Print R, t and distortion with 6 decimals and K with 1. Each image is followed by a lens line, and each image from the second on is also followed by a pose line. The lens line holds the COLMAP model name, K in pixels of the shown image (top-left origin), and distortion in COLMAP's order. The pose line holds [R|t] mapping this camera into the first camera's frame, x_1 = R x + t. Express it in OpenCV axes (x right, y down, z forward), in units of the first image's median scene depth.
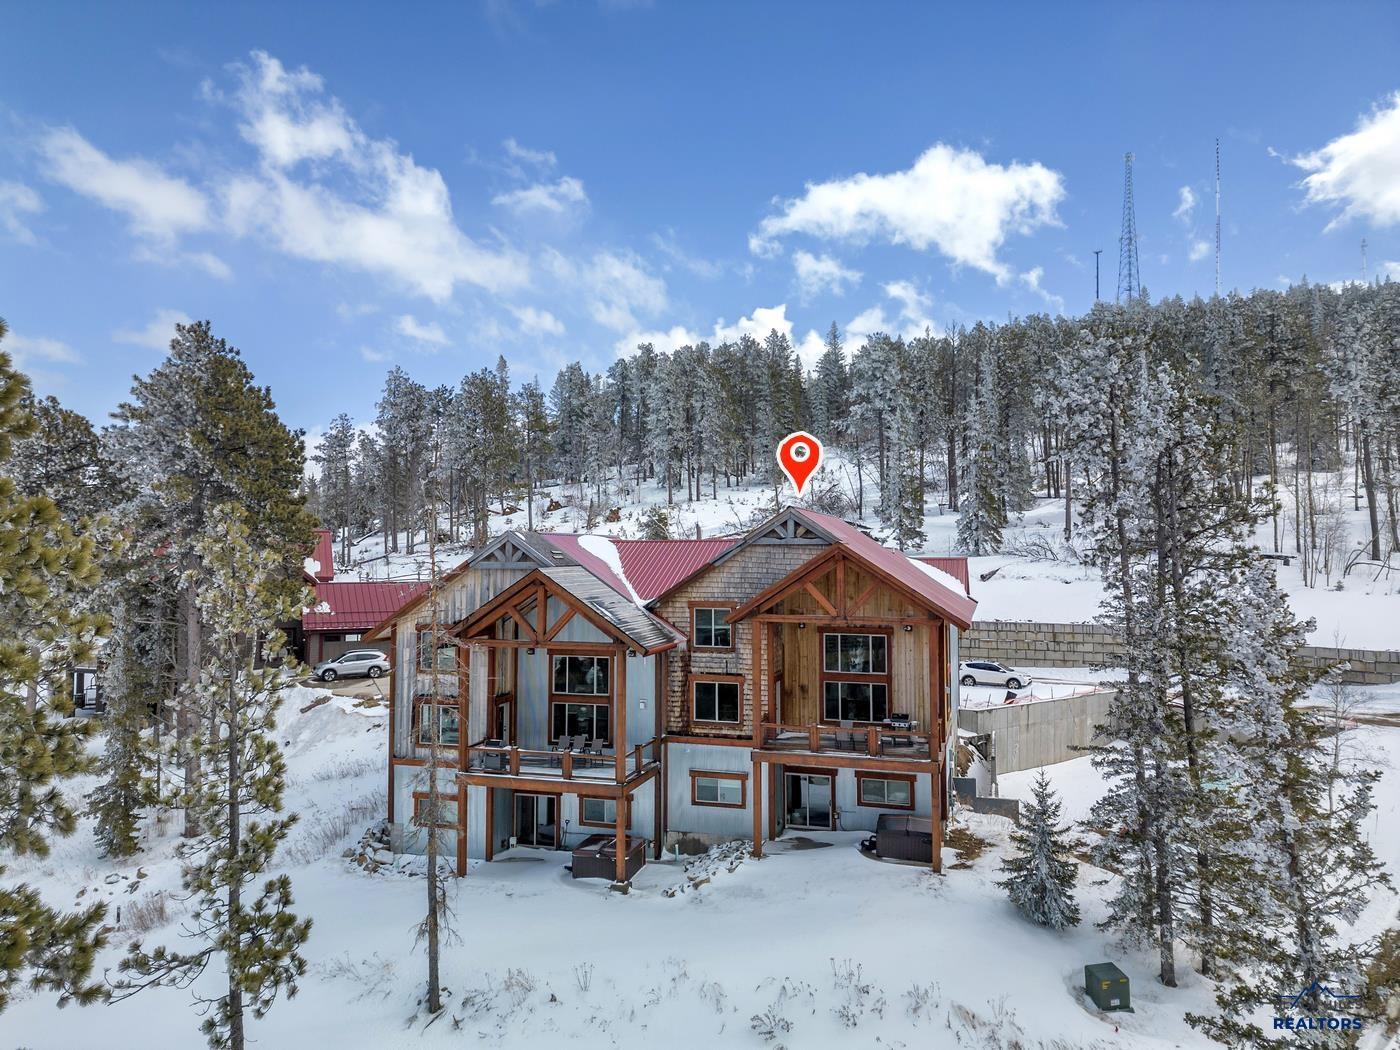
lens RADIAL K [[988.0, 0, 696.4], [0, 988.0, 518.2], [0, 0, 1]] dist [0.062119, -0.045882]
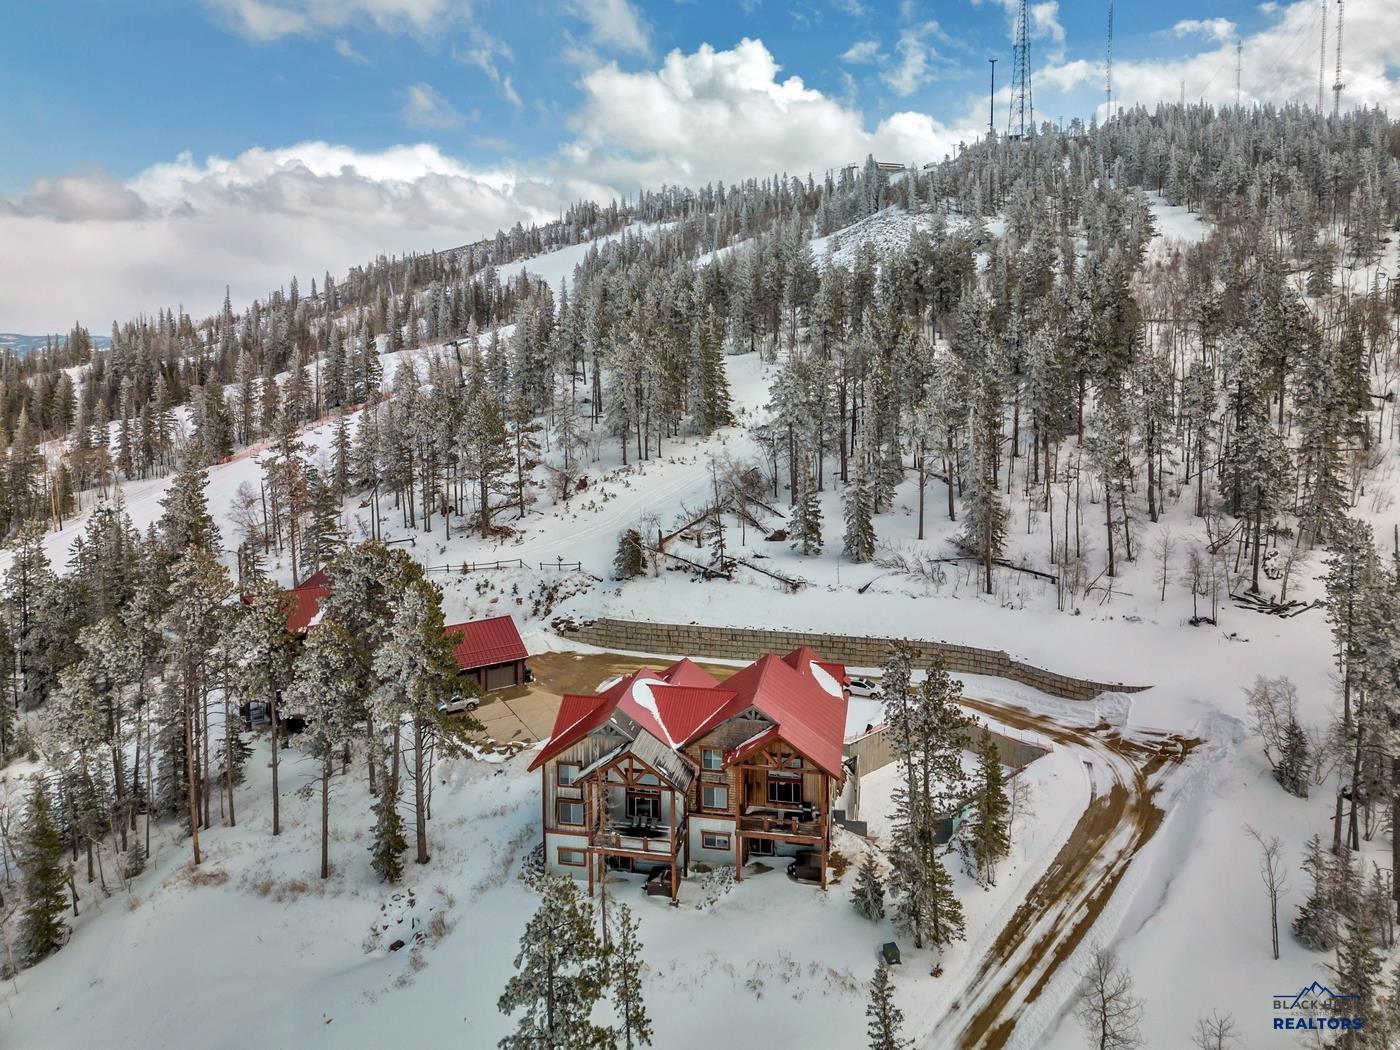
lens RADIAL K [[988.0, 0, 702.4], [0, 988.0, 412.9], [0, 0, 1]] dist [0.062119, -0.045882]
pose [[0.994668, -0.014281, 0.102140, -0.189282], [0.001809, 0.992631, 0.121165, -0.785116], [-0.103117, -0.120334, 0.987363, -0.825553]]
